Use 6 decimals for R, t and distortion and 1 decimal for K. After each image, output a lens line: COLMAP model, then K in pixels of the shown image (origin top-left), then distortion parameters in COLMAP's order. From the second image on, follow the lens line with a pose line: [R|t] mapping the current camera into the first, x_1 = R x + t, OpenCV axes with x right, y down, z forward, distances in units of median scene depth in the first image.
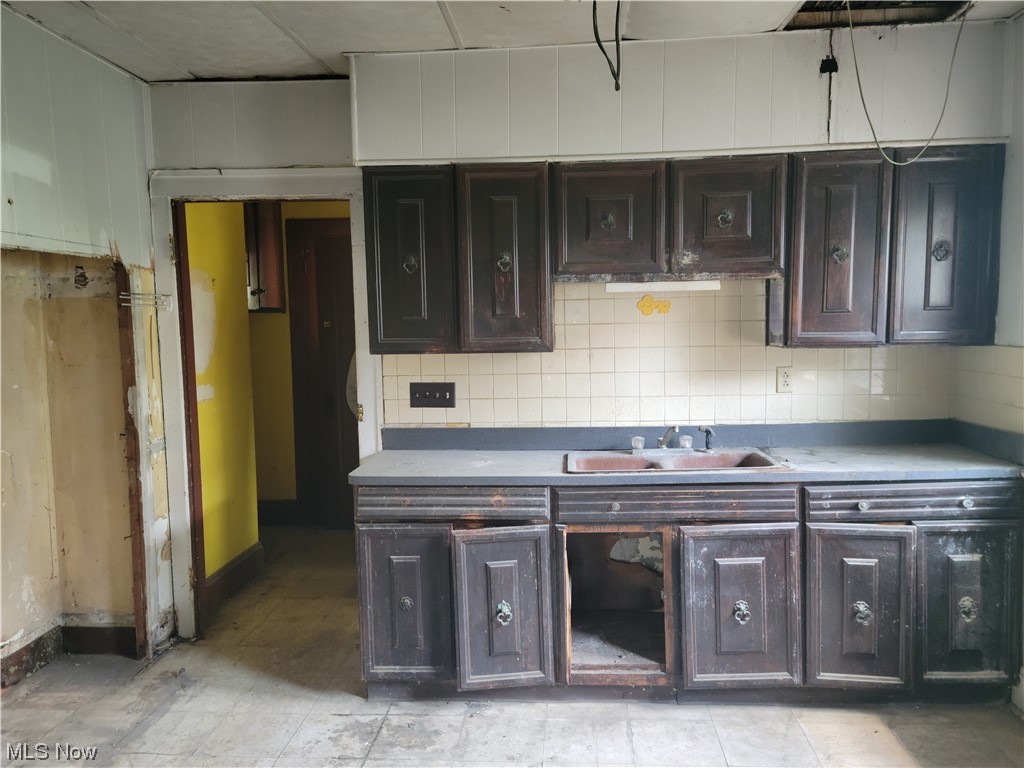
lens RADIAL K [[806.9, 0, 508.8], [0, 806.9, 388.8], [0, 0, 1]] dist [0.089626, -0.099682]
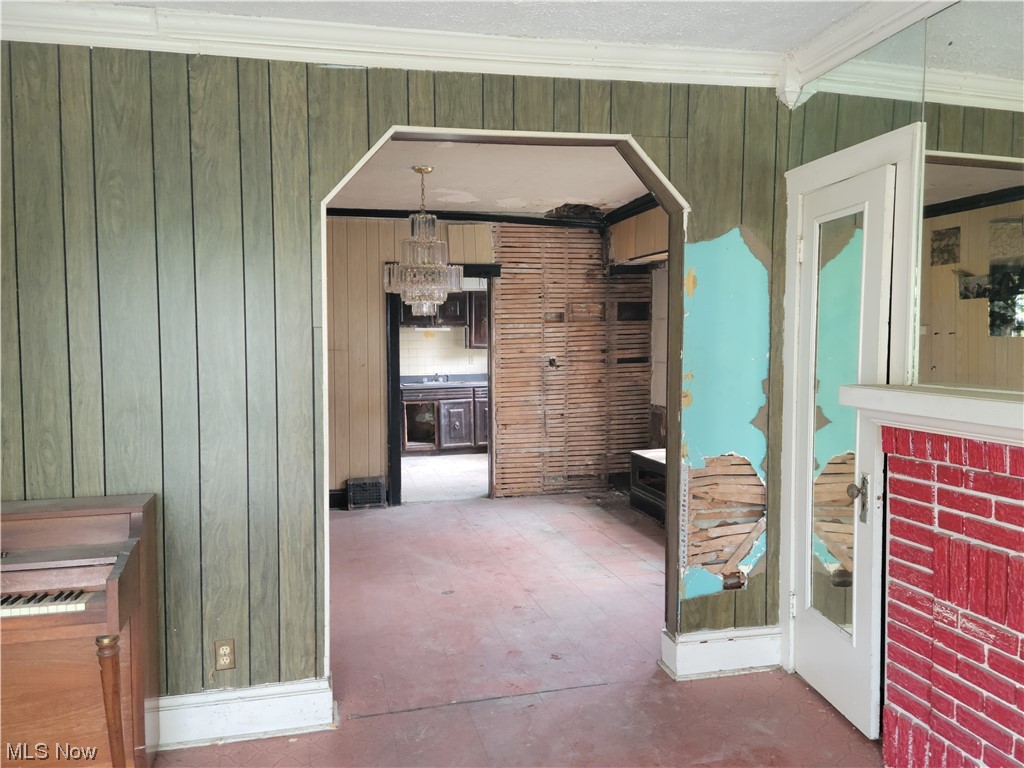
lens RADIAL K [[806.9, 0, 523.7], [0, 806.9, 392.7], [0, 0, 1]] dist [0.089626, -0.099682]
pose [[0.948943, -0.009209, 0.315312, -0.502340], [0.014126, 0.999812, -0.013315, 0.179875], [-0.315130, 0.017089, 0.948895, -2.241269]]
